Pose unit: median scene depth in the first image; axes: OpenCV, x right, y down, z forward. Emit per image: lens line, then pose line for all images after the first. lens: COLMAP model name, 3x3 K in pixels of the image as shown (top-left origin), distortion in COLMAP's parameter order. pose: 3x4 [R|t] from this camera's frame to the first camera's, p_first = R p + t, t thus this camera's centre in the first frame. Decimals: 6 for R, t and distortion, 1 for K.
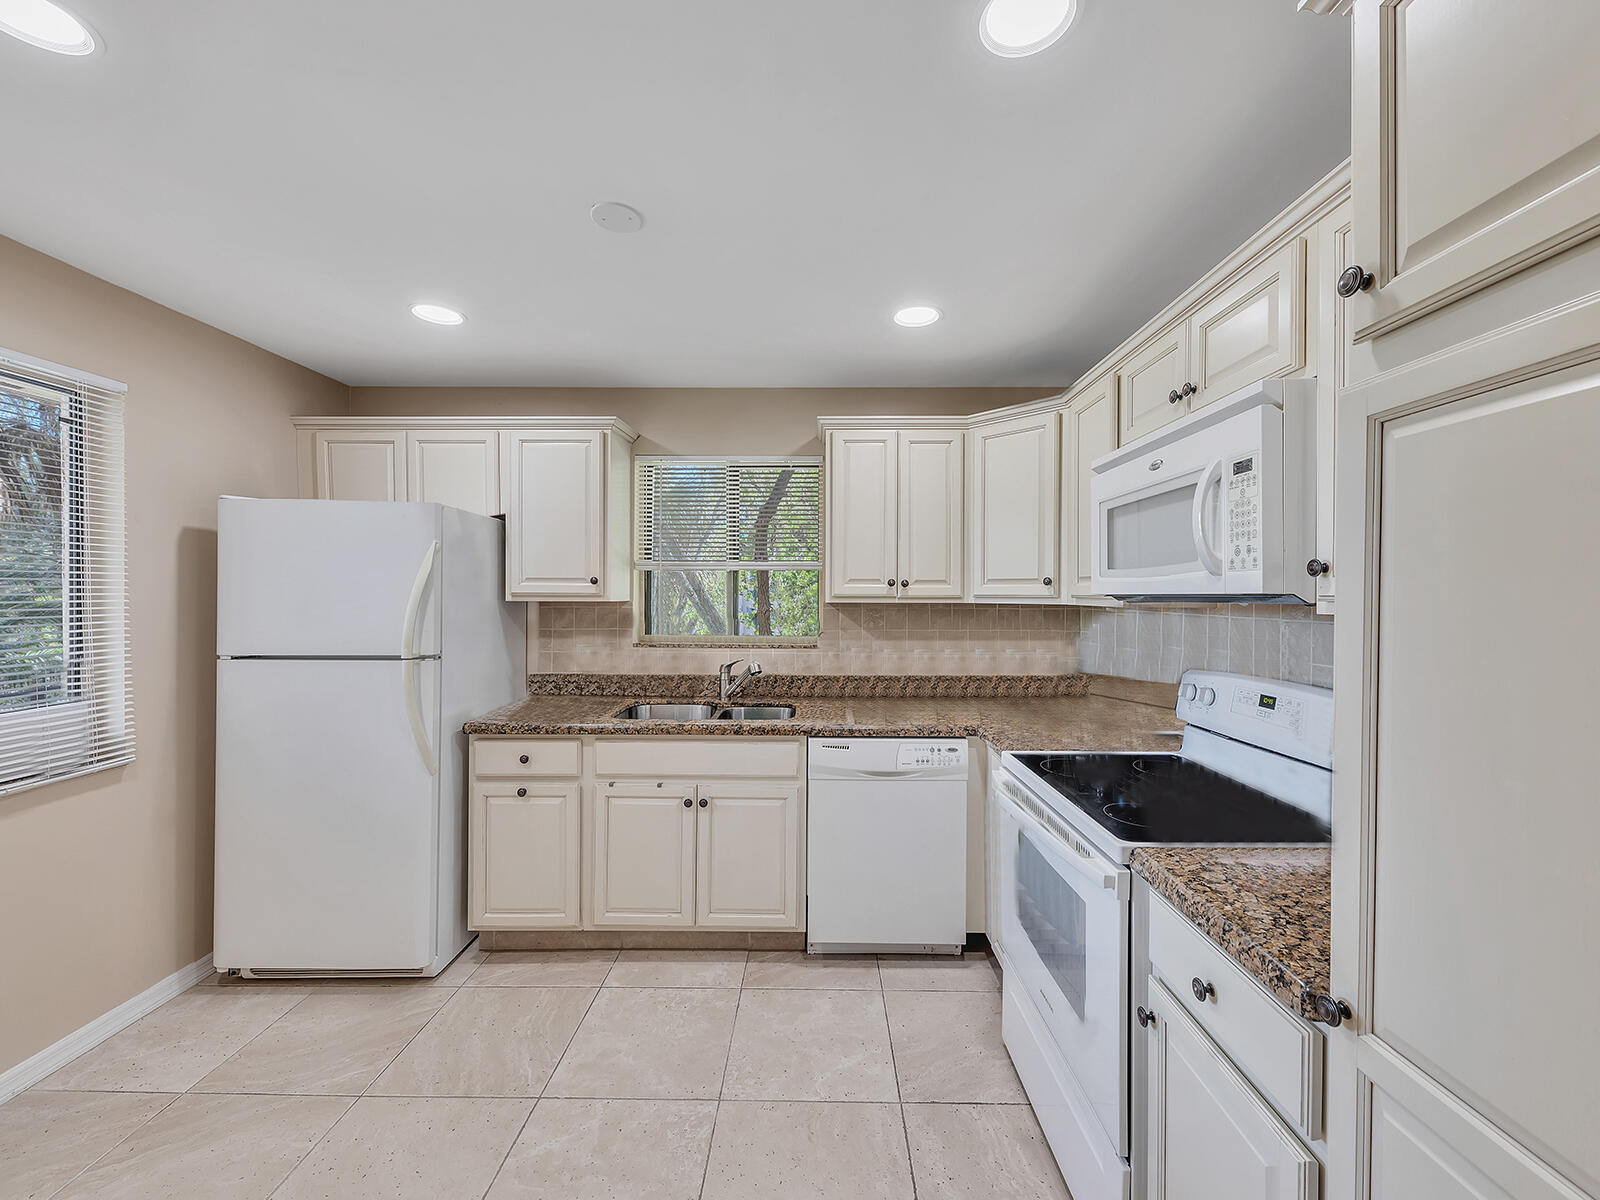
lens RADIAL K [[638.9, 0, 800.0], [0, 638.9, 600.0], [0, 0, 1]] dist [0.028321, -0.011363]
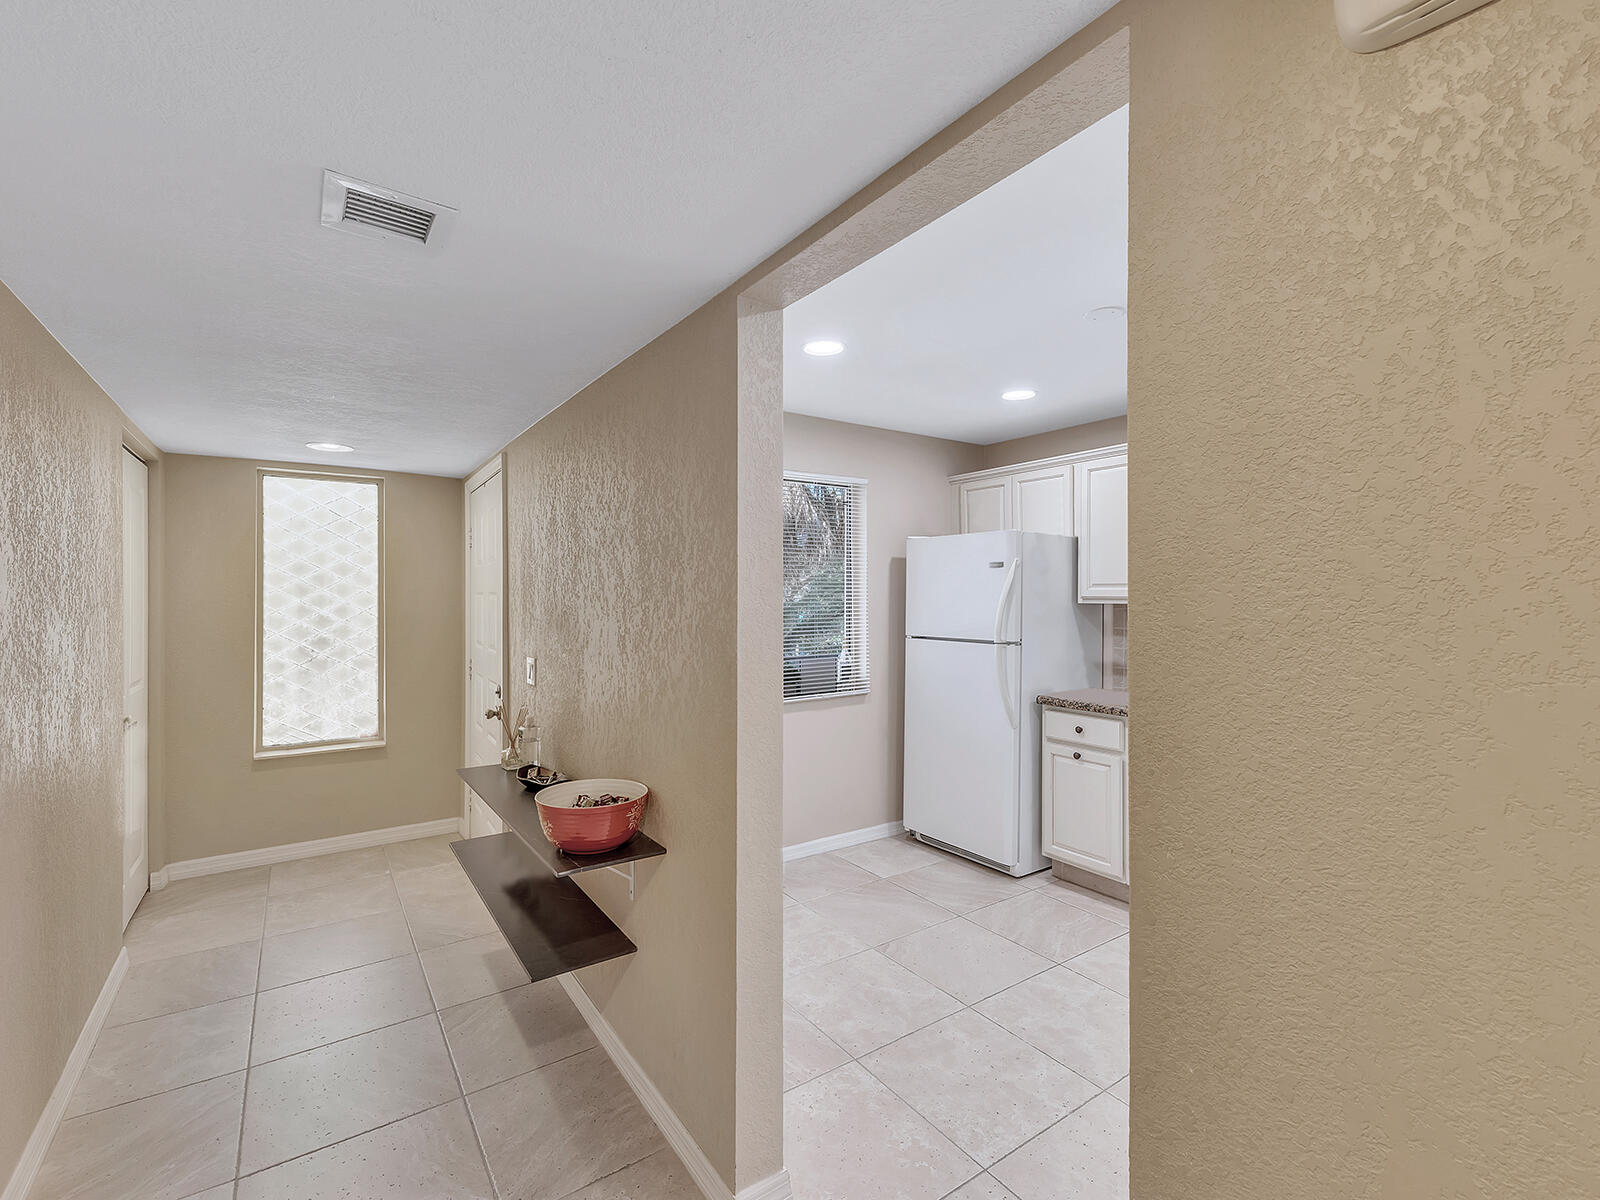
lens RADIAL K [[638.9, 0, 800.0], [0, 638.9, 600.0], [0, 0, 1]] dist [0.028321, -0.011363]
pose [[0.592076, 0.001174, -0.805881, 0.247868], [-0.006453, 0.999974, -0.003283, 0.003612], [0.805856, 0.007144, 0.592068, -0.170077]]
